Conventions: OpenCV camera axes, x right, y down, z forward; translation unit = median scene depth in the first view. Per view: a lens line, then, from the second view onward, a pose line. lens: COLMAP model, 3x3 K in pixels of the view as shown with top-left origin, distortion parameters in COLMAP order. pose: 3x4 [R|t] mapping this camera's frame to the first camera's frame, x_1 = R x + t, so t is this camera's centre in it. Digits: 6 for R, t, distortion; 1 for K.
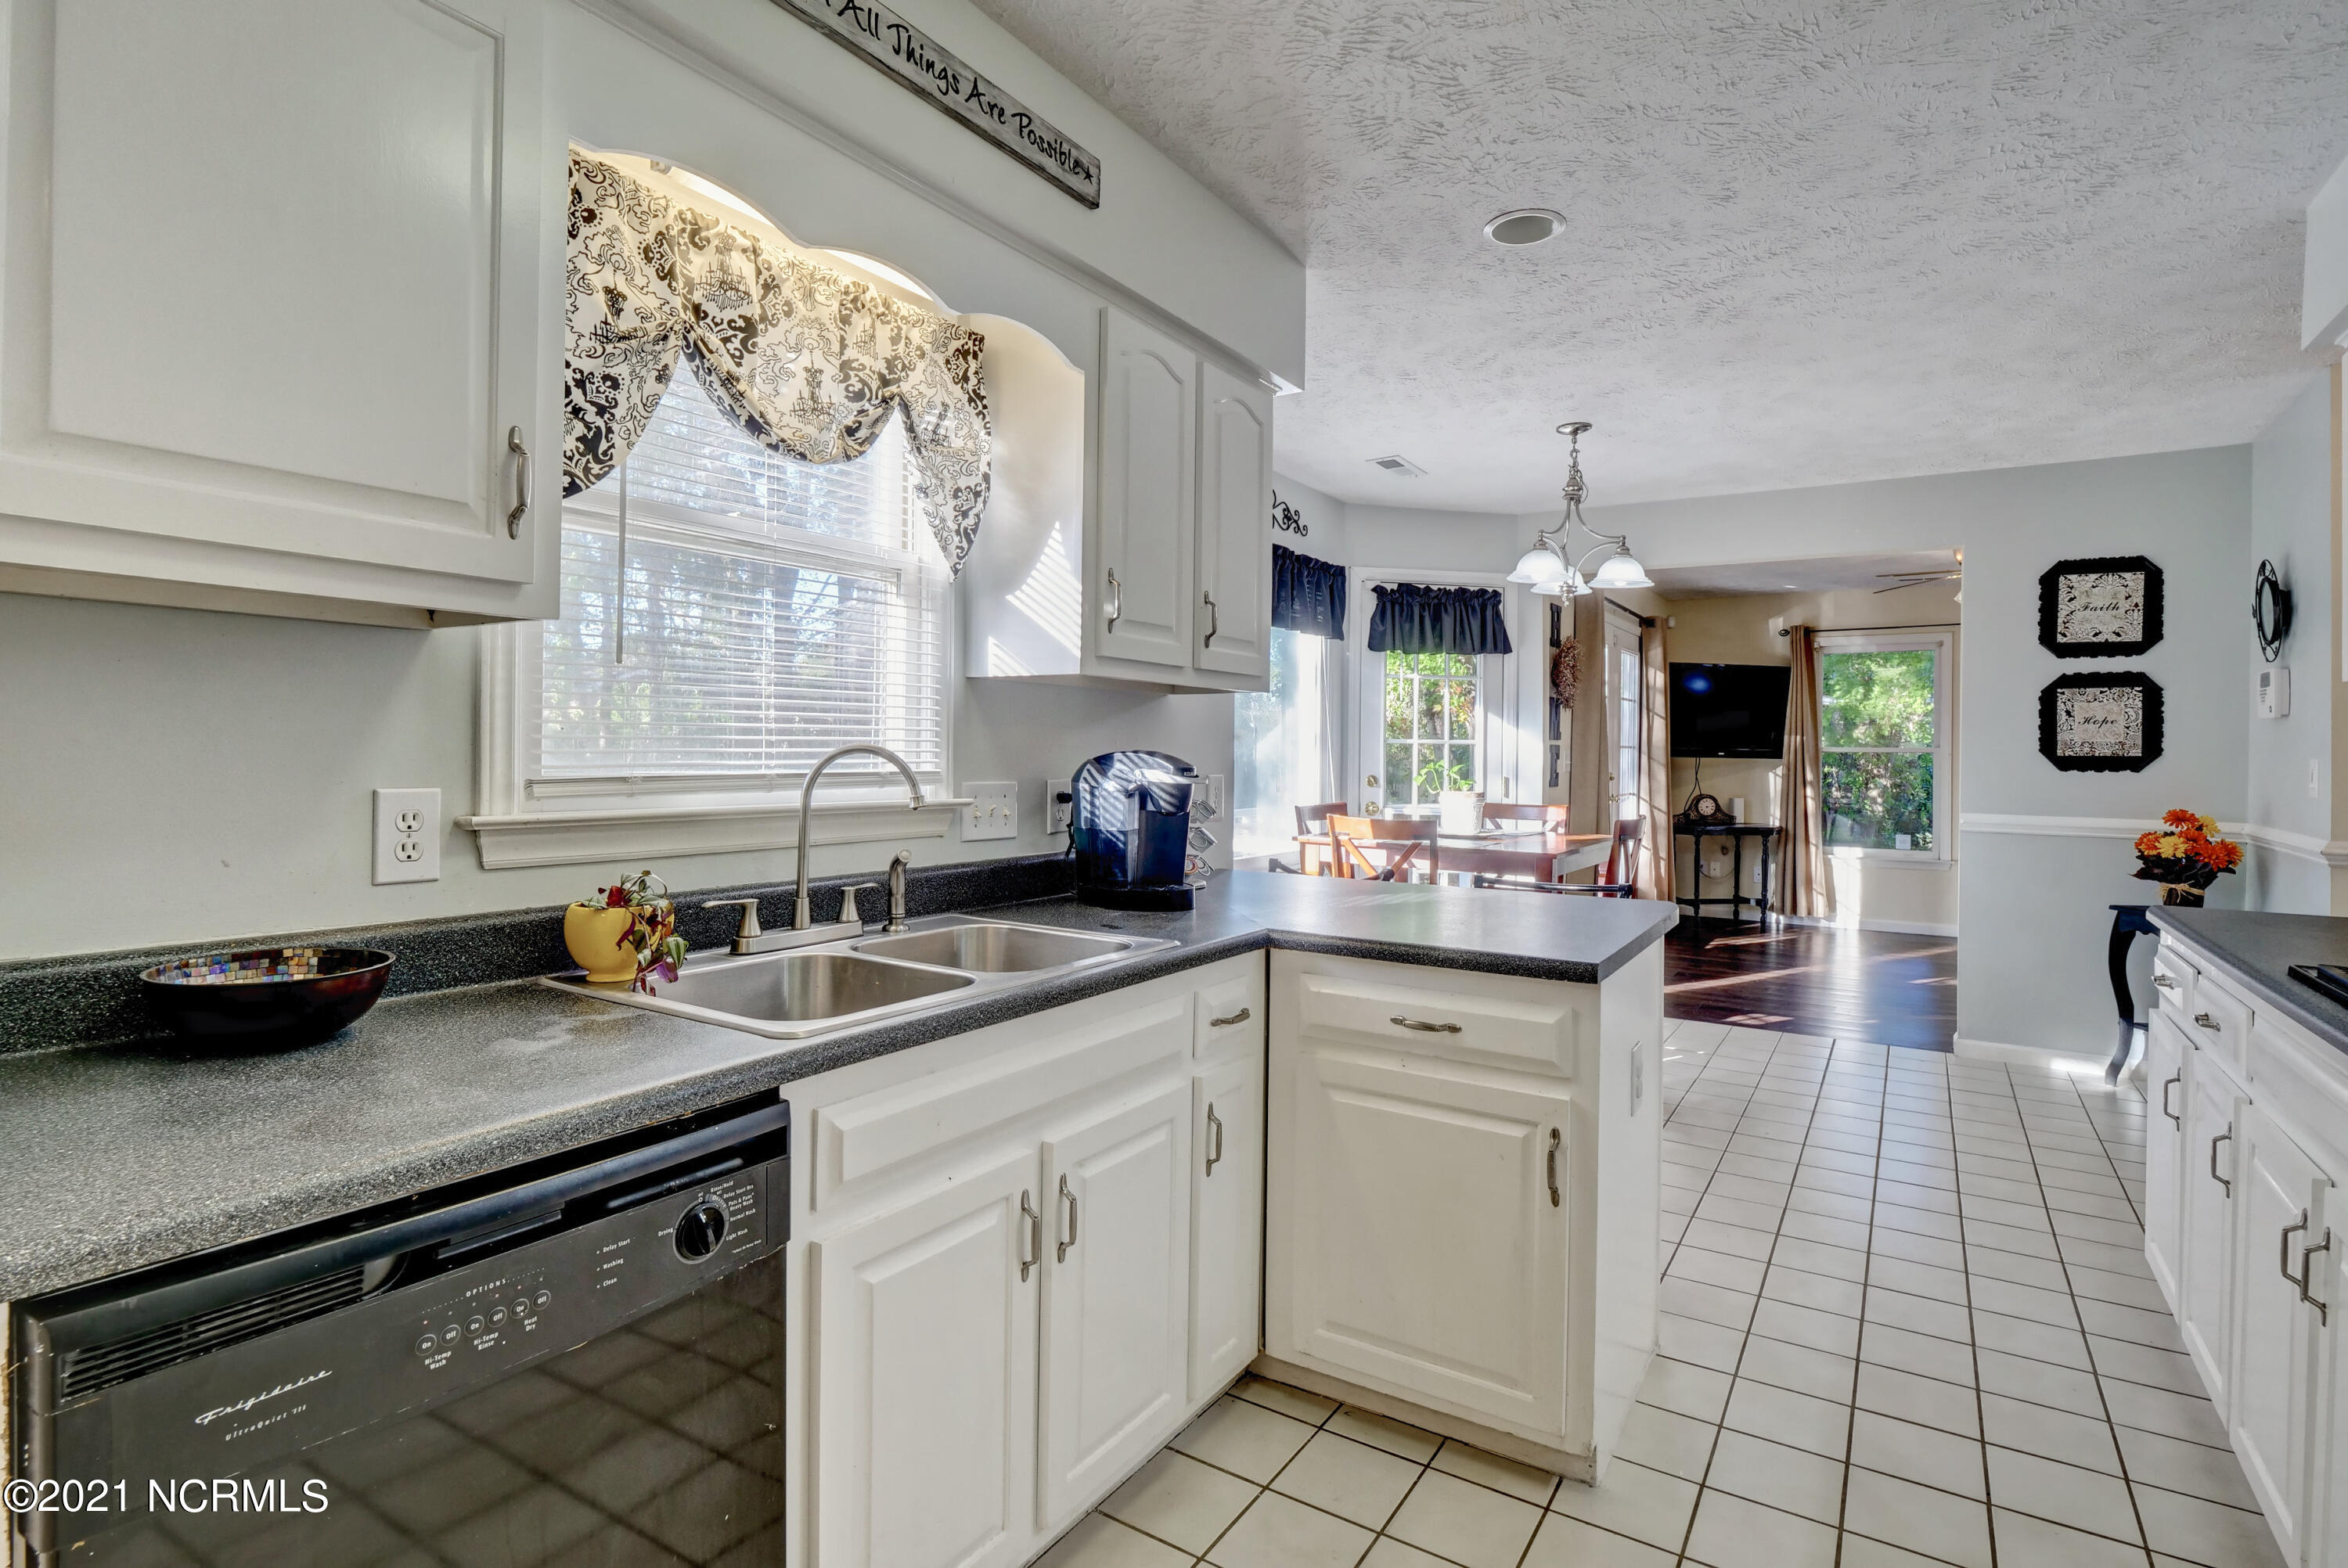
lens RADIAL K [[1151.1, 0, 1167.6], [0, 1151.1, 764.7], [0, 0, 1]] dist [-0.009394, -0.002817]
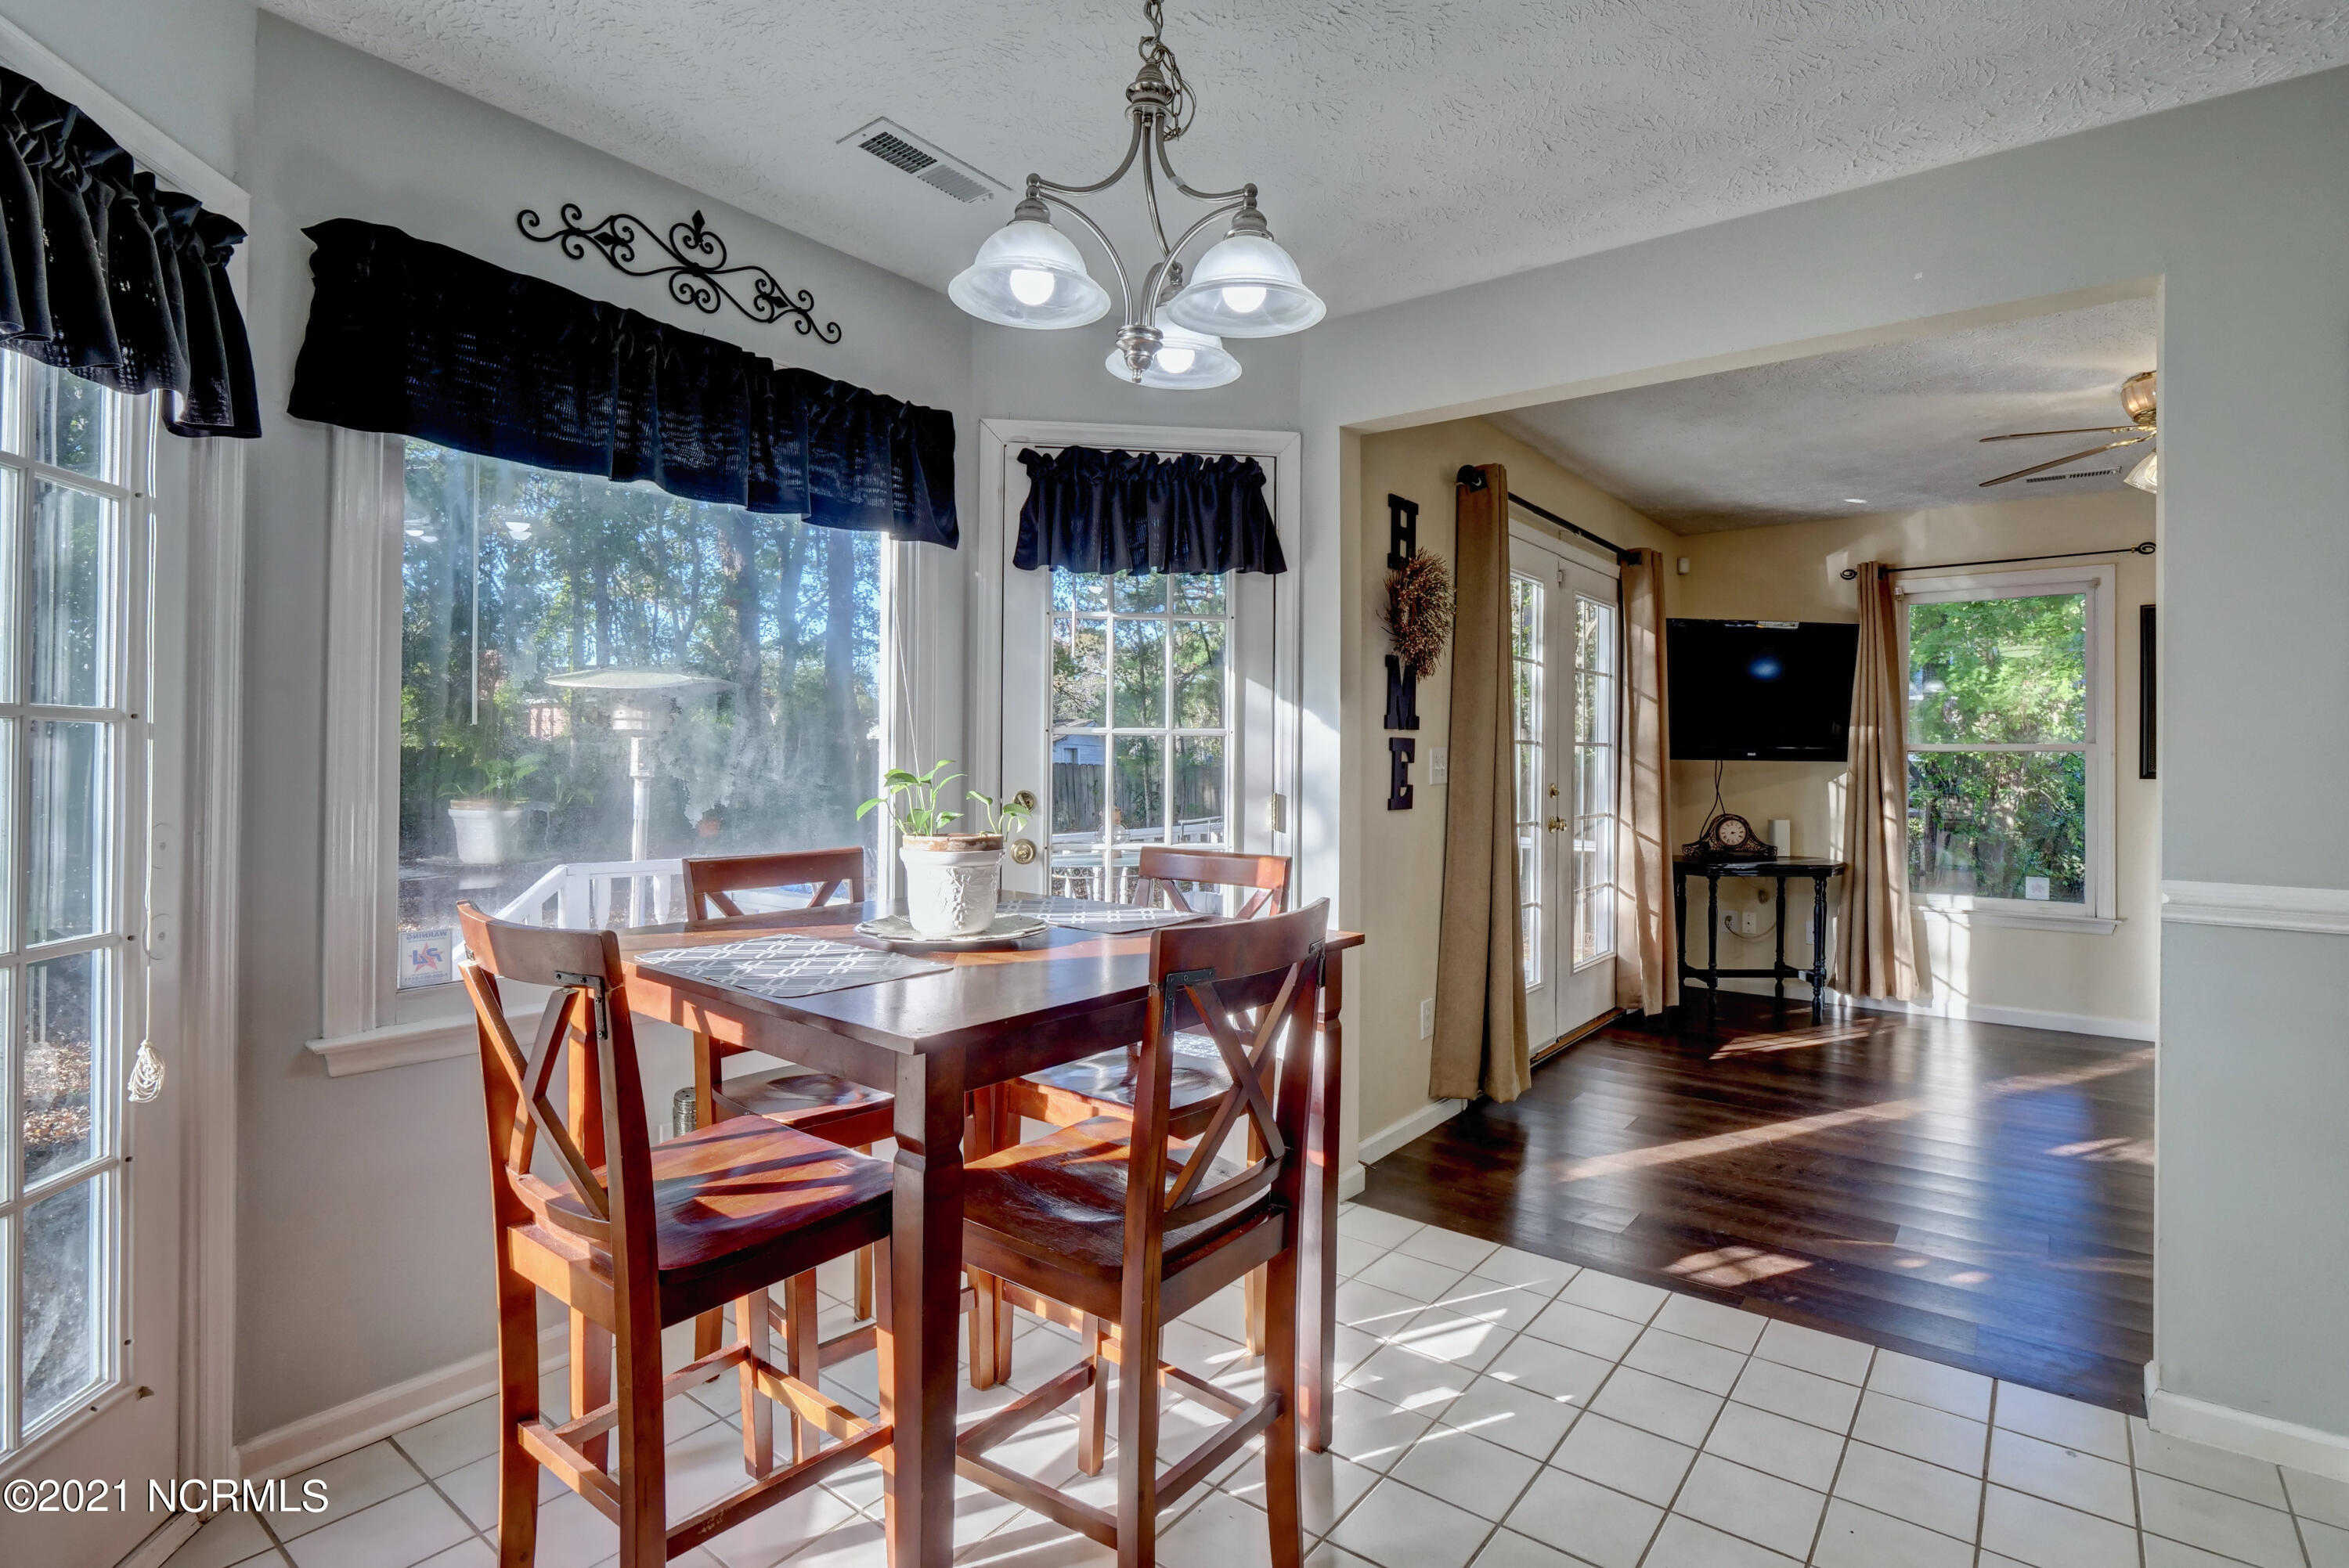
lens RADIAL K [[1151.6, 0, 1165.8], [0, 1151.6, 767.2], [0, 0, 1]] dist [-0.009394, -0.002817]
pose [[0.996315, -0.003779, -0.085688, 0.201677], [0.003330, 0.999980, -0.005378, 0.000633], [0.085707, 0.005073, 0.996307, 0.306291]]
